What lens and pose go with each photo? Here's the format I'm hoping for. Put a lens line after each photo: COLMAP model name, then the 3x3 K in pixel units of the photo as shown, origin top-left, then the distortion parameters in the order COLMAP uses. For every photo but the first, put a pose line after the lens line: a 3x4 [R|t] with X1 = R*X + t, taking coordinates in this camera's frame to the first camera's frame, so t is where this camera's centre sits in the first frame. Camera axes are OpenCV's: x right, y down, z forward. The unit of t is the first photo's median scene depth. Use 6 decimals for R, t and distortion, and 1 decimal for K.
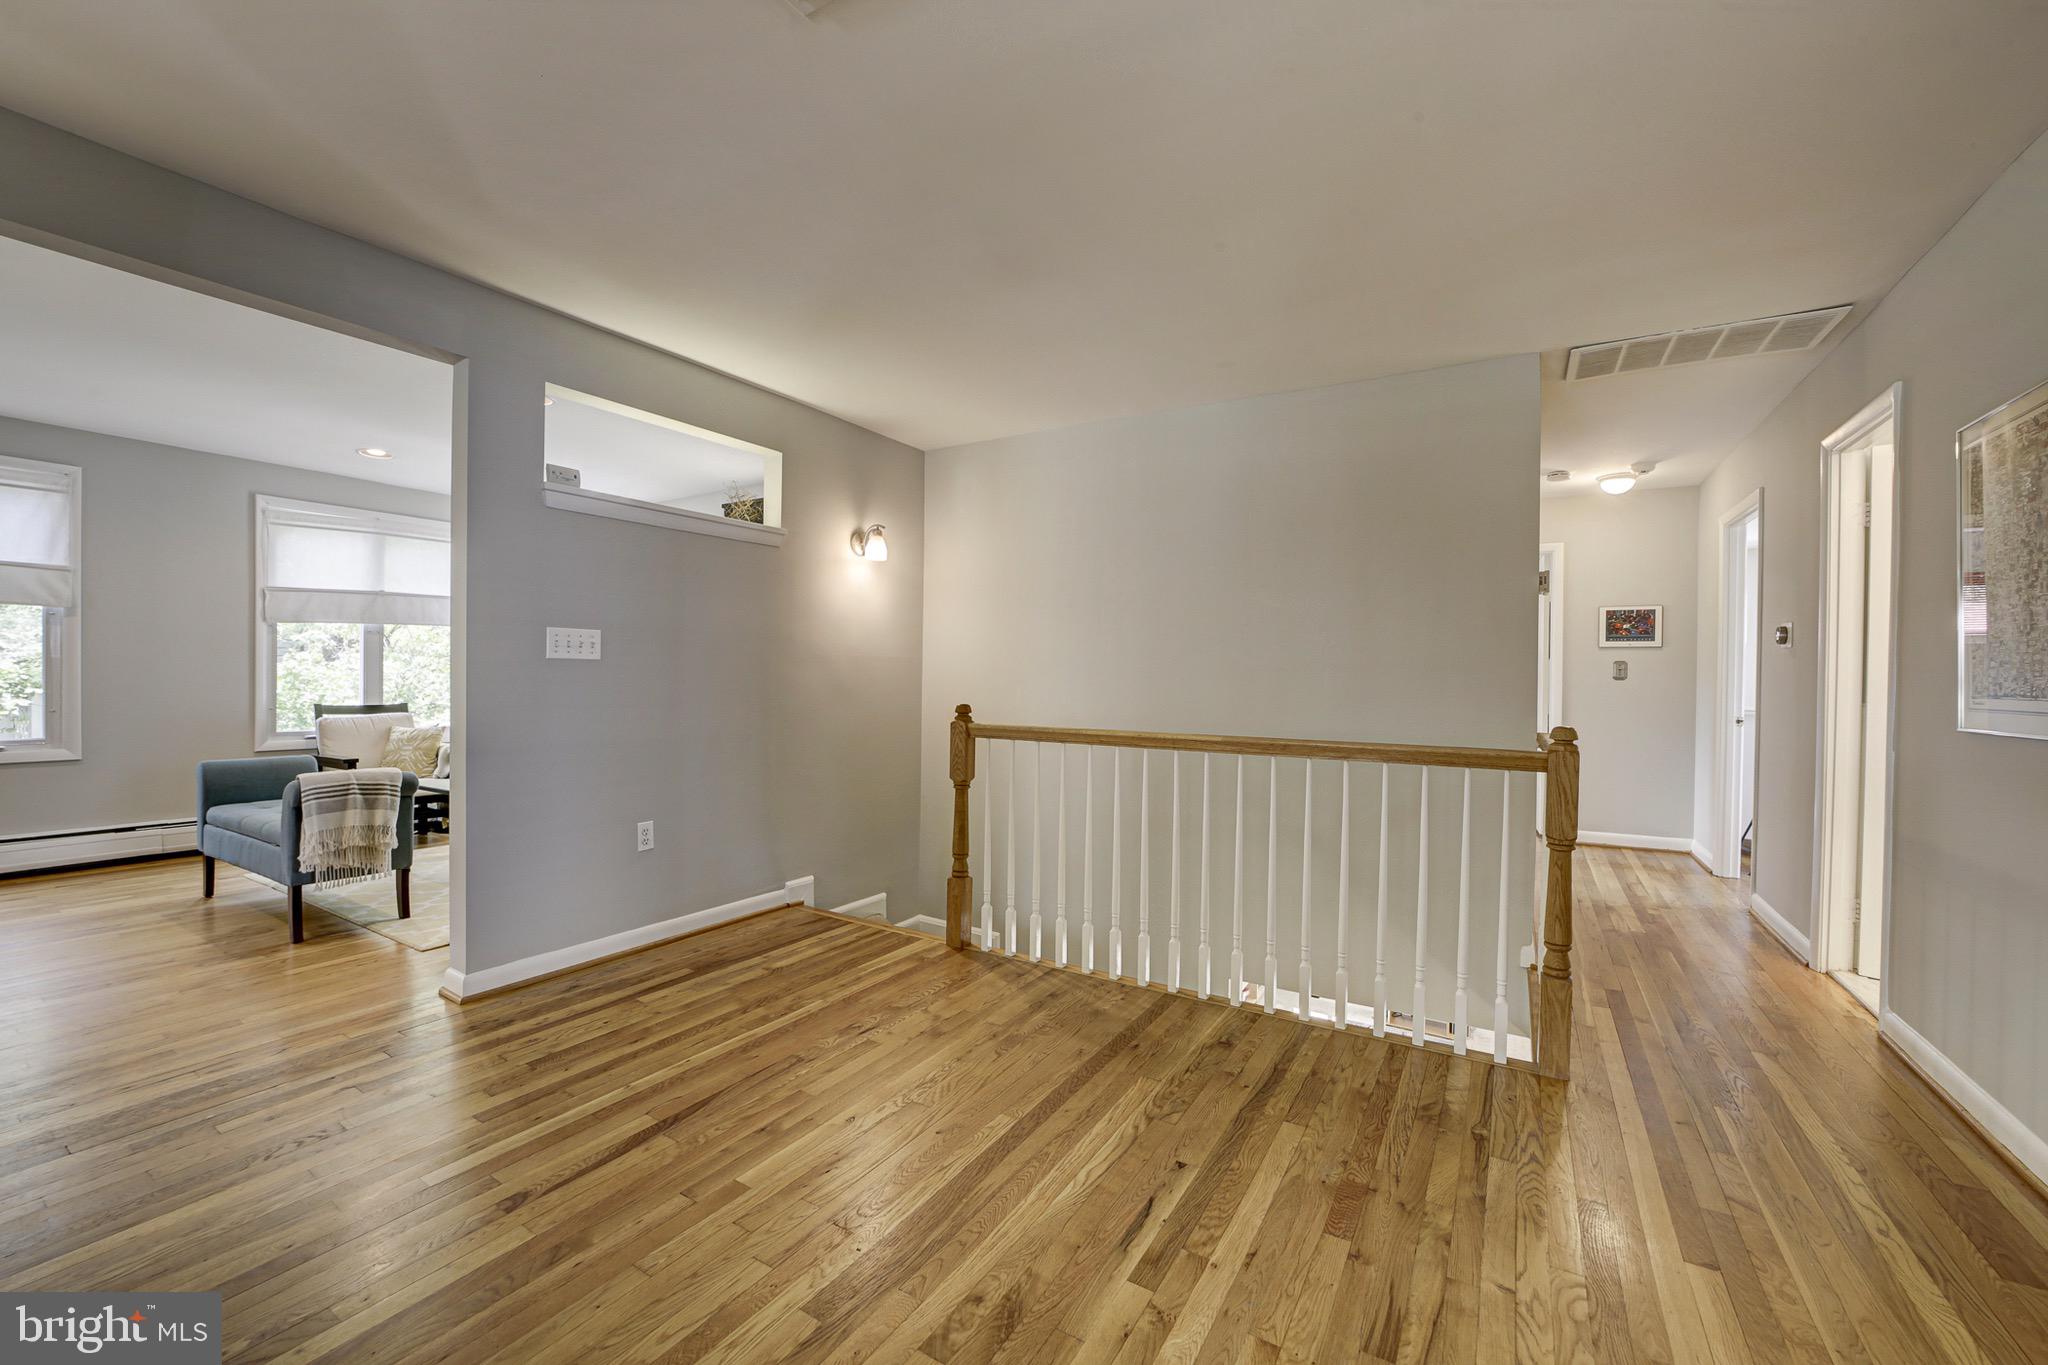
lens RADIAL K [[826.6, 0, 992.2], [0, 826.6, 674.2], [0, 0, 1]] dist [-0.045579, 0.012766]
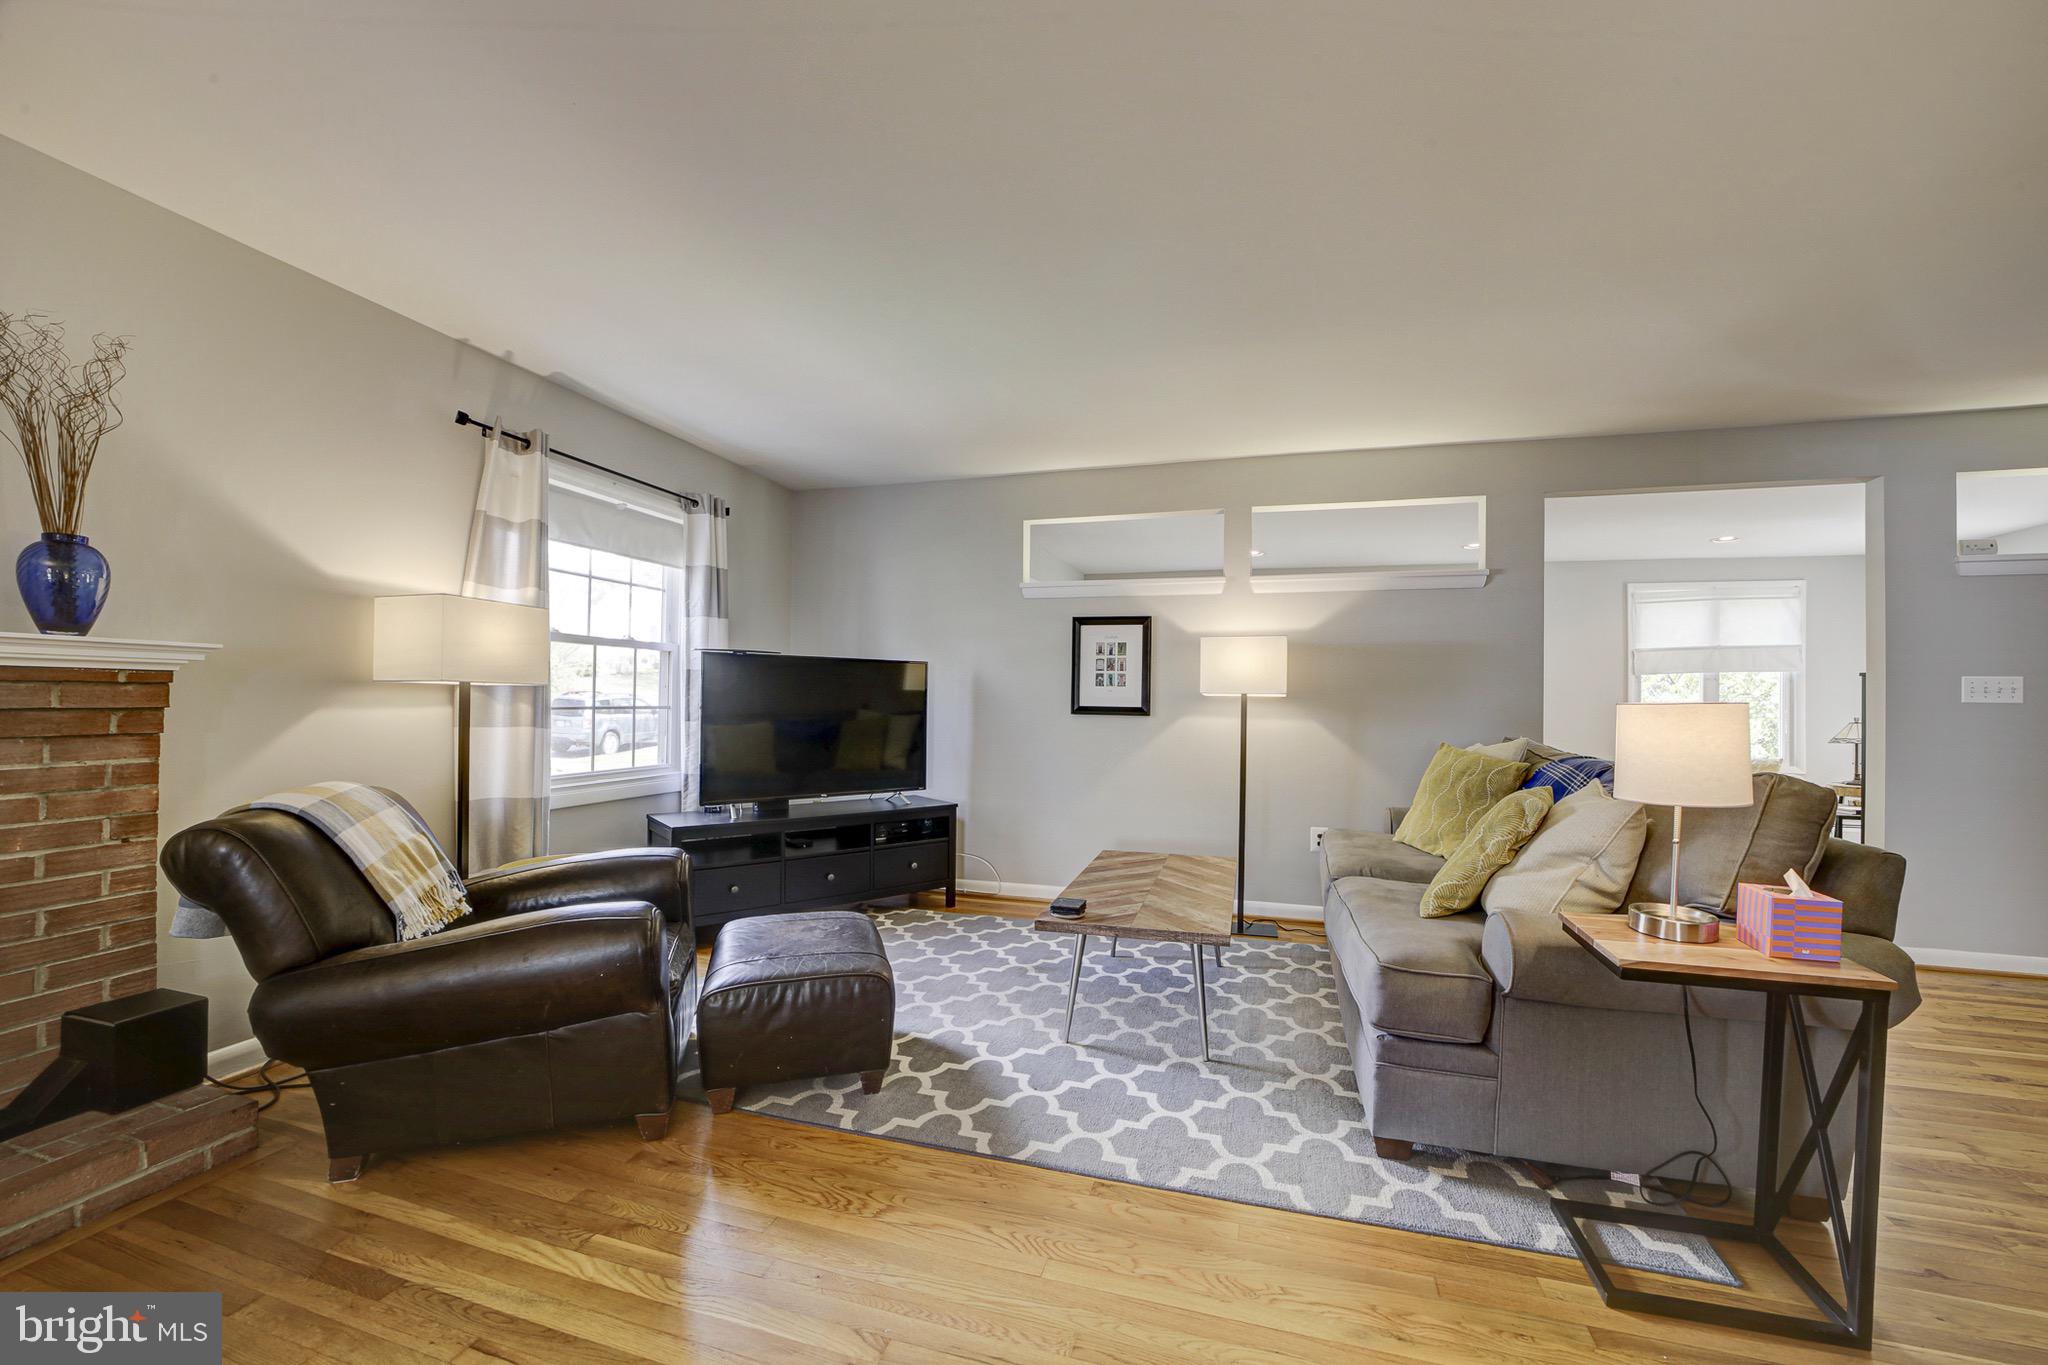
lens RADIAL K [[797.1, 0, 1038.0], [0, 797.1, 696.8], [0, 0, 1]] dist [-0.040693, 0.010423]
pose [[0.287754, -0.011747, -0.957632, 0.135250], [-0.003238, 0.999907, -0.013239, -0.008518], [0.957699, 0.006911, 0.287689, -0.595246]]
